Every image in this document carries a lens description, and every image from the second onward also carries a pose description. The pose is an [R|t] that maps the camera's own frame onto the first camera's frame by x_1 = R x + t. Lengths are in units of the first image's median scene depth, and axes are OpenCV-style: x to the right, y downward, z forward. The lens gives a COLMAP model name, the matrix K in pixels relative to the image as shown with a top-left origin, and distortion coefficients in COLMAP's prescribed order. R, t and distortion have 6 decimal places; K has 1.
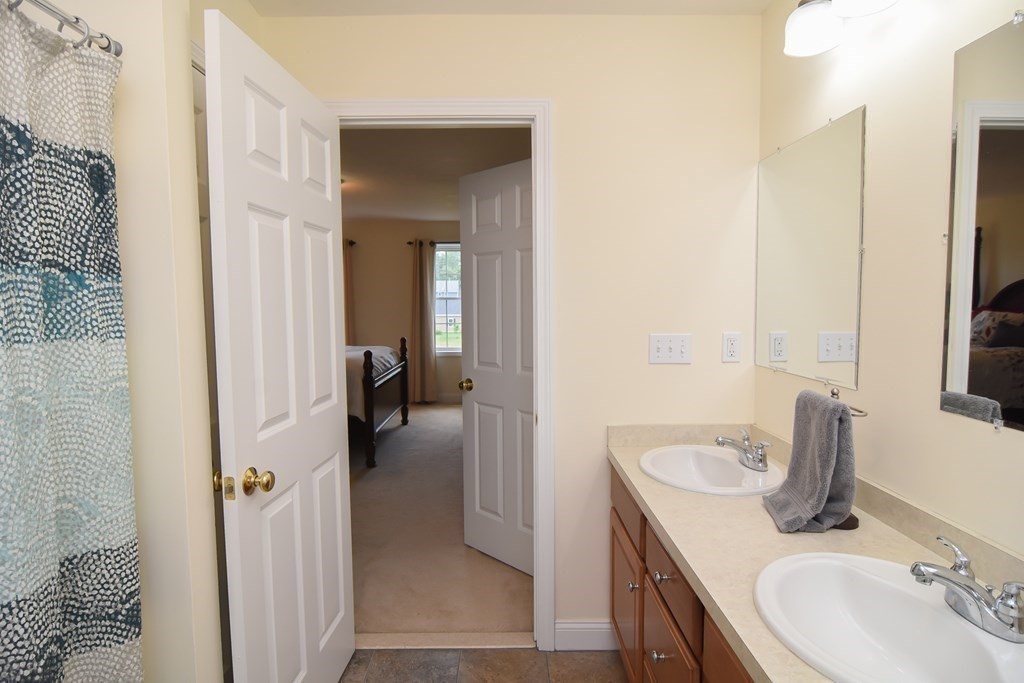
lens RADIAL K [[553.5, 0, 510.8], [0, 553.5, 340.4], [0, 0, 1]] dist [-0.005269, -0.005368]
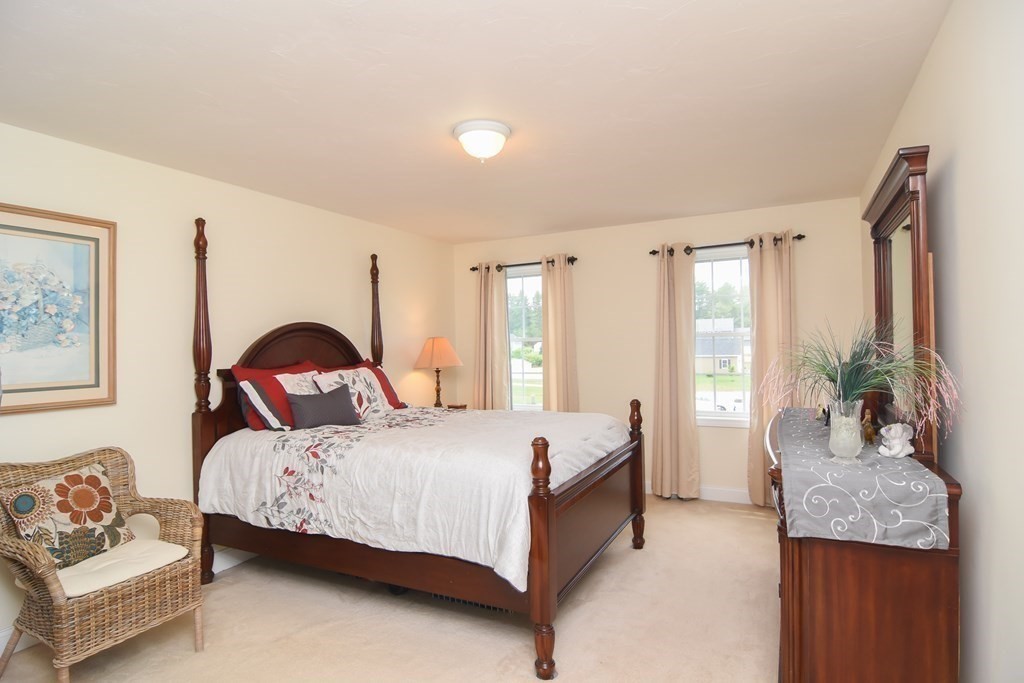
lens RADIAL K [[553.5, 0, 511.0], [0, 553.5, 339.8], [0, 0, 1]] dist [-0.005269, -0.005368]
pose [[0.888472, -0.013831, -0.458721, -0.037456], [-0.020584, 0.997339, -0.069939, -0.025664], [0.458468, 0.071582, 0.885823, 0.395410]]
